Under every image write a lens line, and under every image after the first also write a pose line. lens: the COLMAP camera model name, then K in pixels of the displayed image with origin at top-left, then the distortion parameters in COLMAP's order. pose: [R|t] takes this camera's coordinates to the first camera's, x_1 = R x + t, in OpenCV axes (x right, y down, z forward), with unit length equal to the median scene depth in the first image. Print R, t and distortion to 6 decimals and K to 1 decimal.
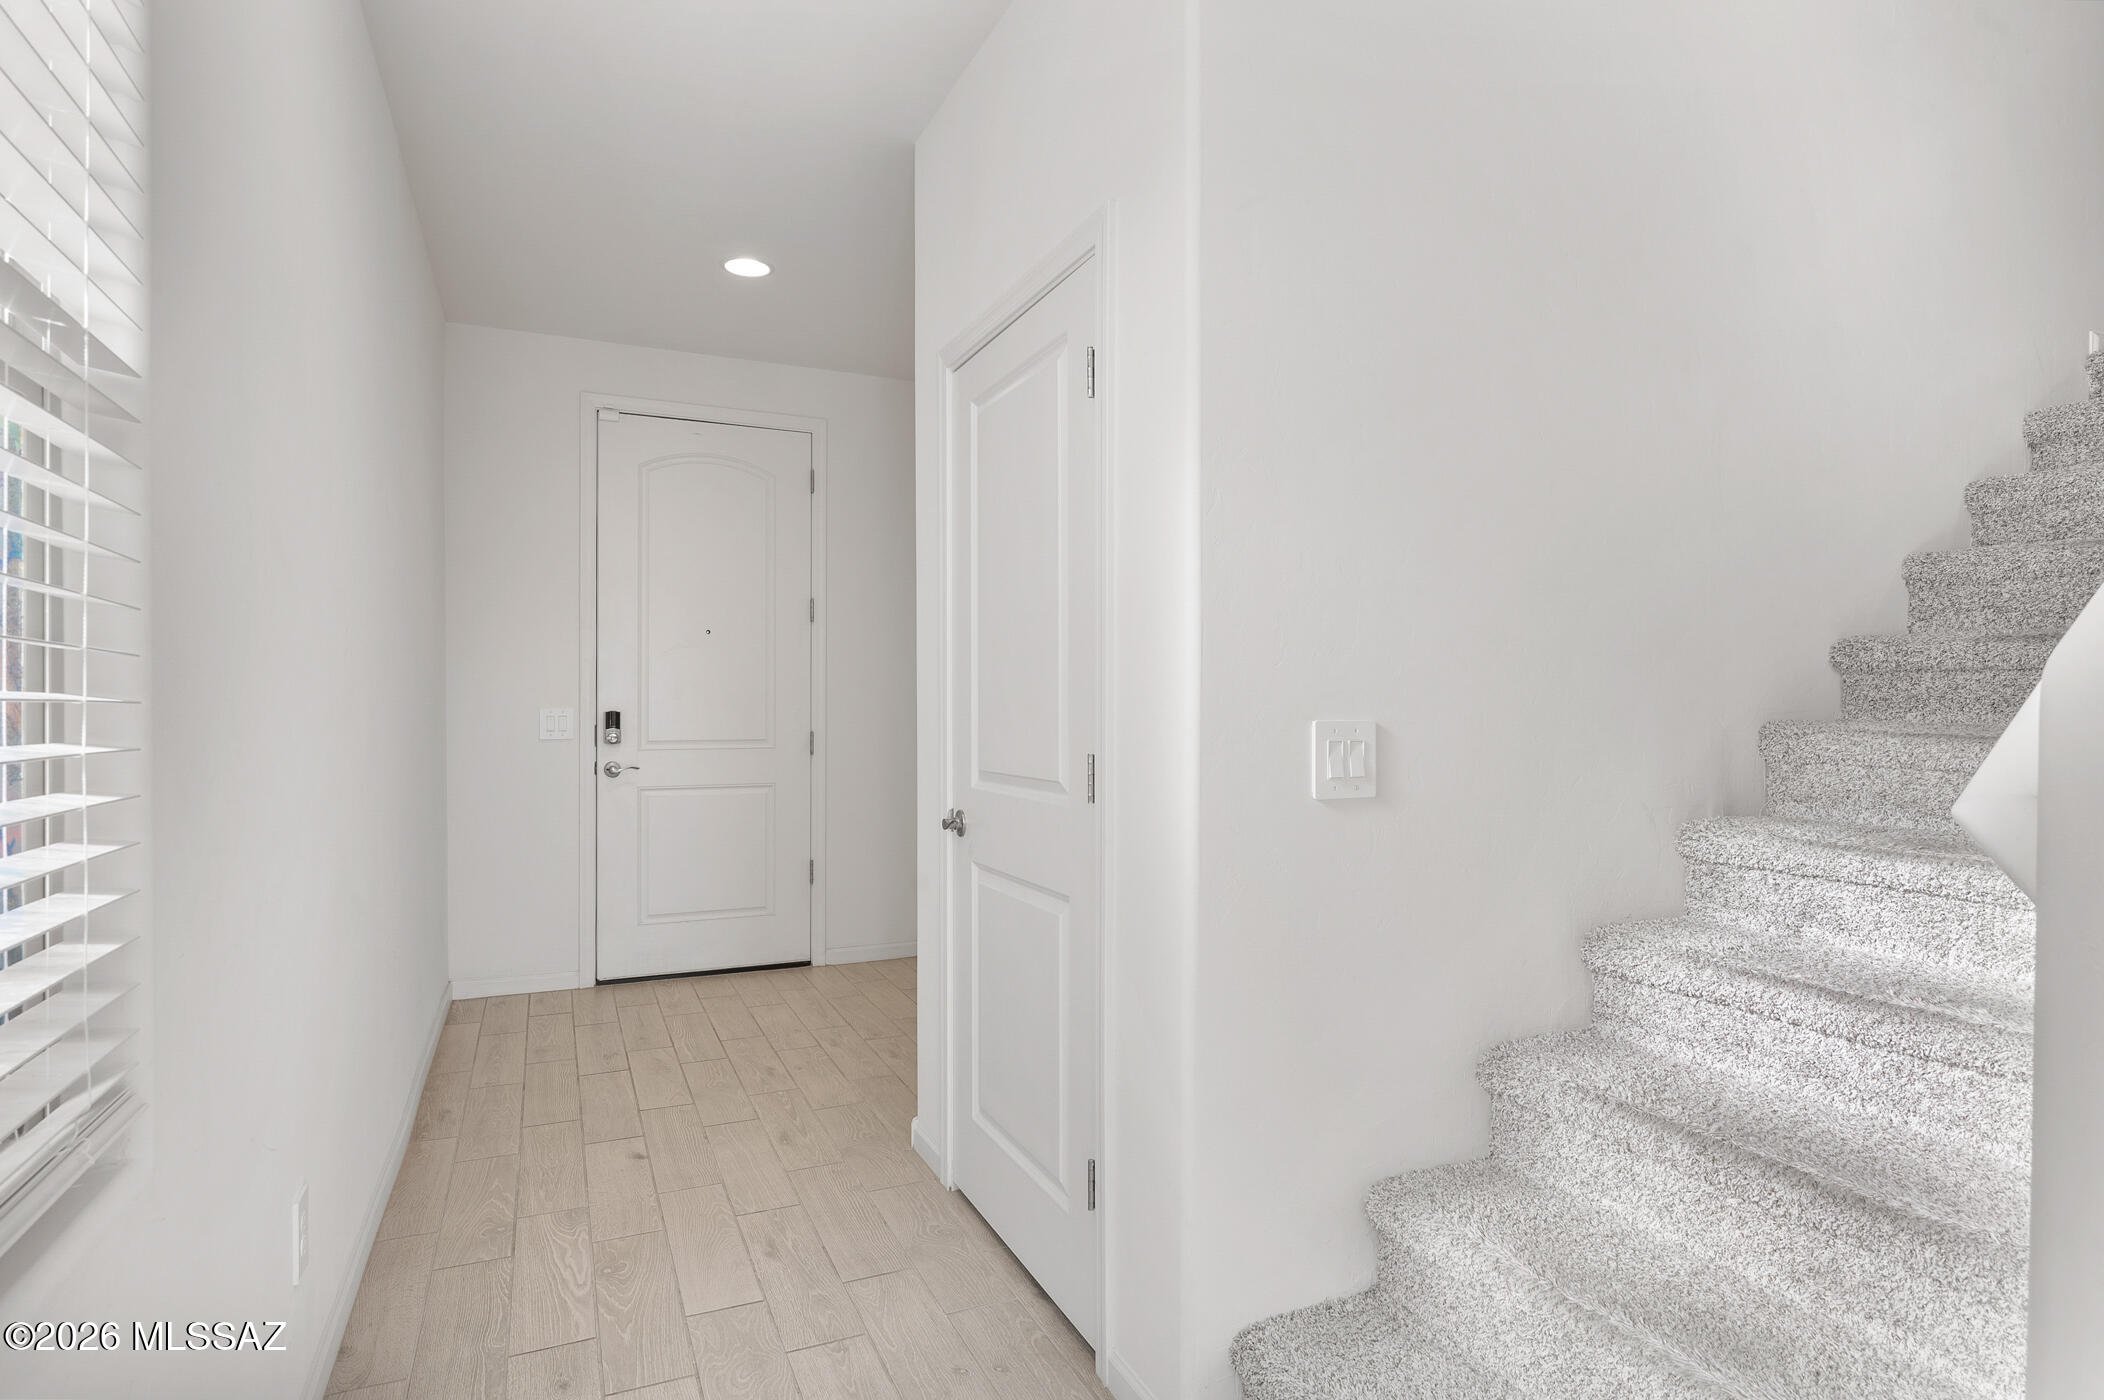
lens RADIAL K [[1072.1, 0, 1055.1], [0, 1072.1, 698.0], [0, 0, 1]] dist [0.004070, 0.000185]
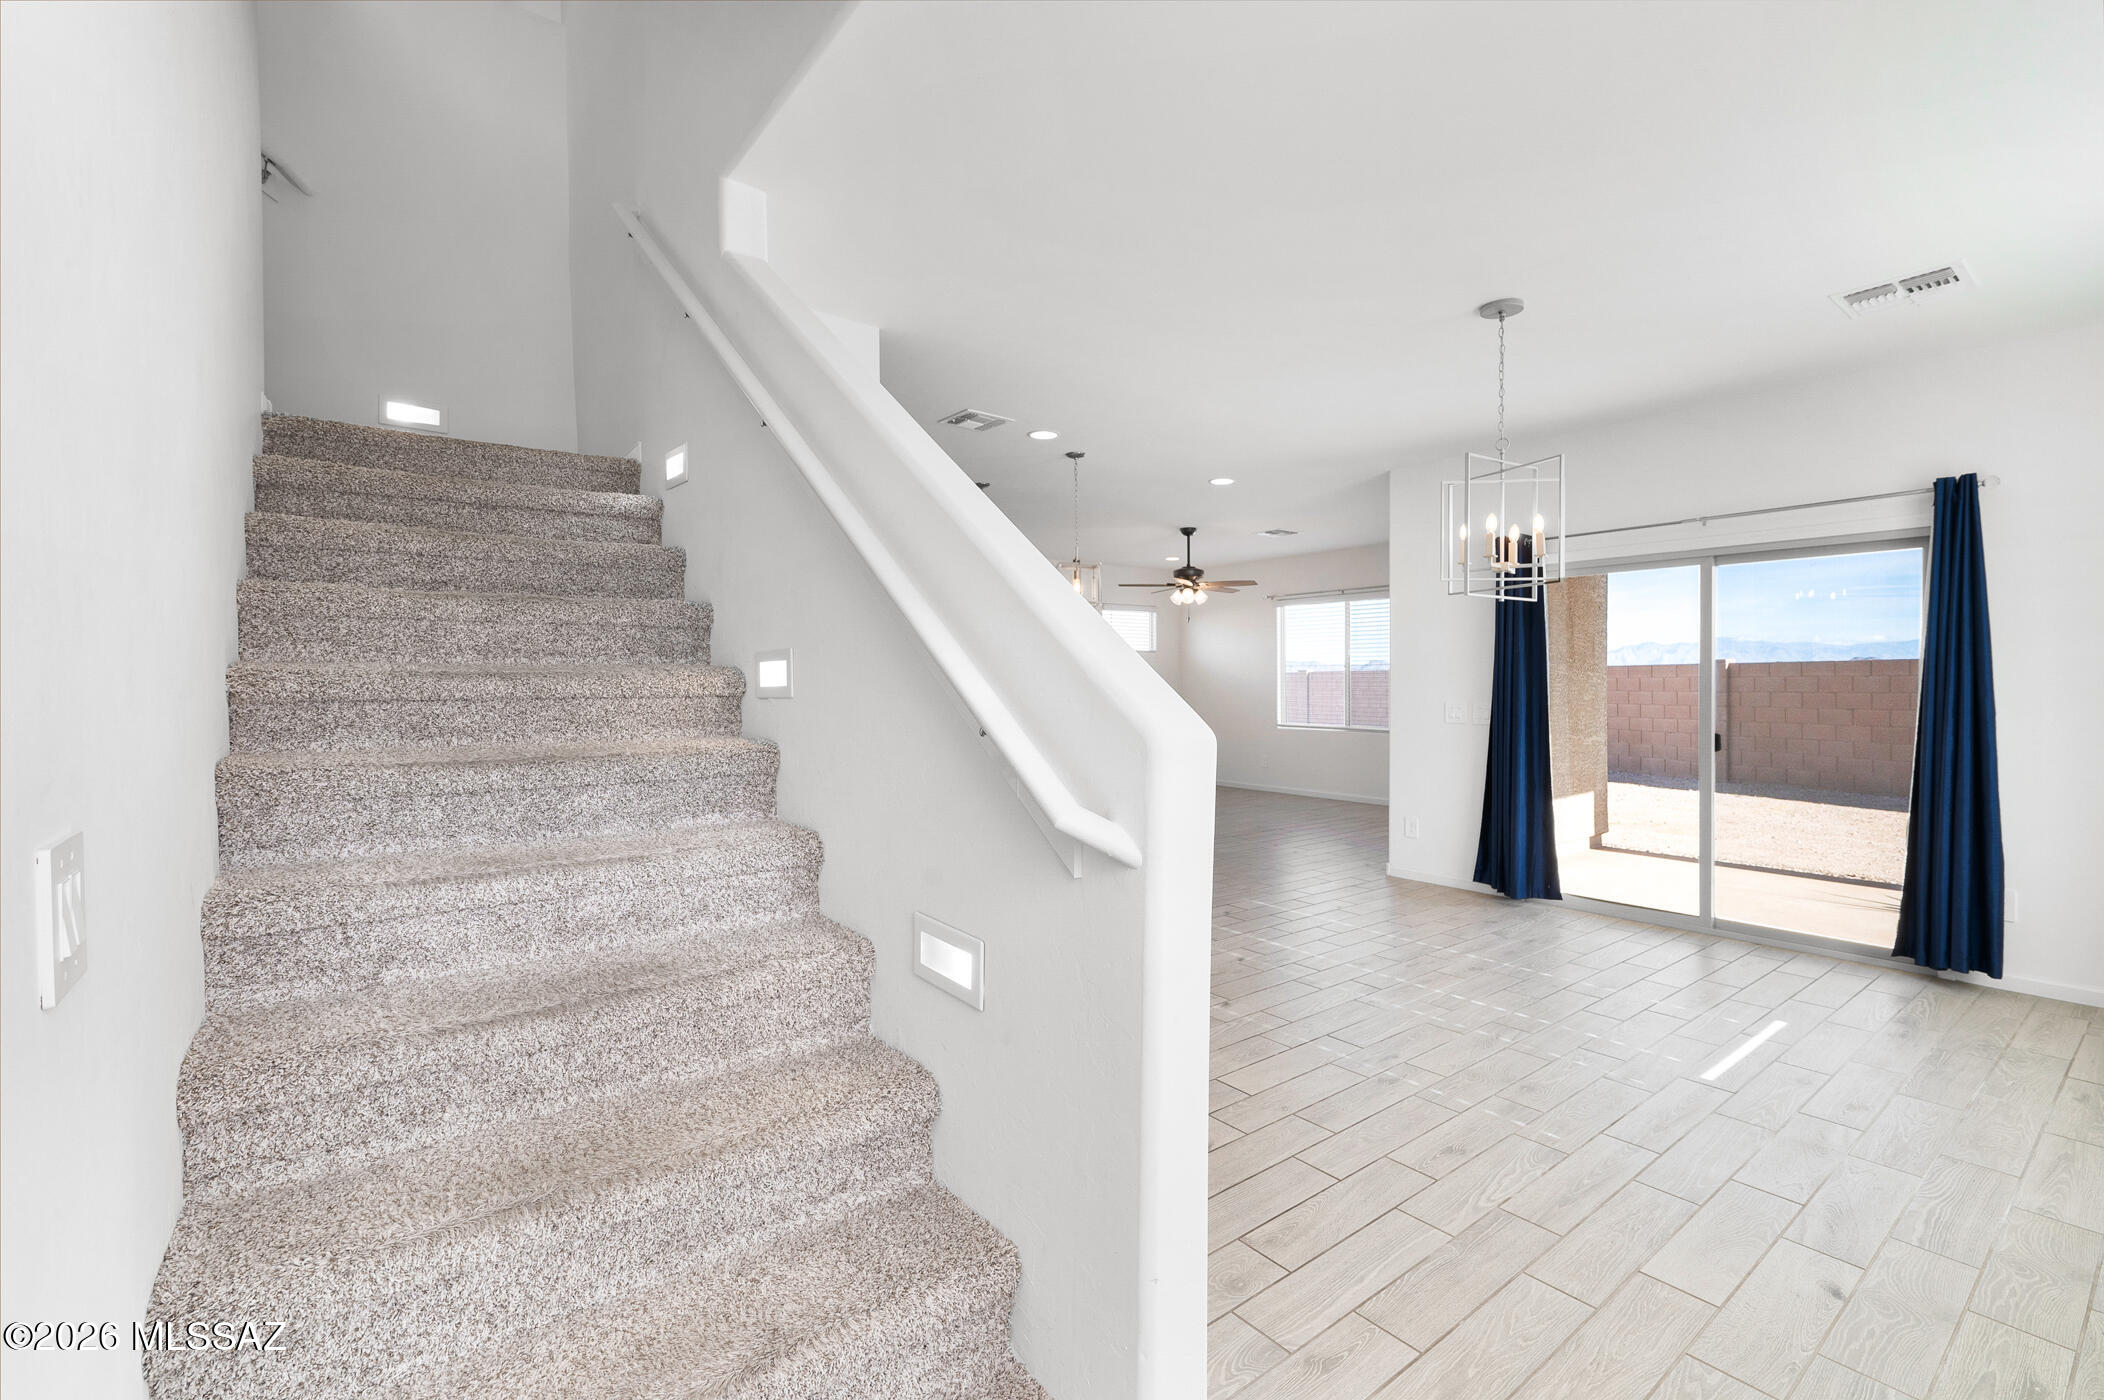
lens RADIAL K [[900.8, 0, 1057.4], [0, 900.8, 701.8], [0, 0, 1]] dist [-0.000723, -0.000129]
pose [[-0.214208, -0.024855, 0.976472, -0.211702], [0.003395, 0.999651, 0.026189, -0.048258], [-0.976782, 0.008925, -0.214049, 0.530357]]
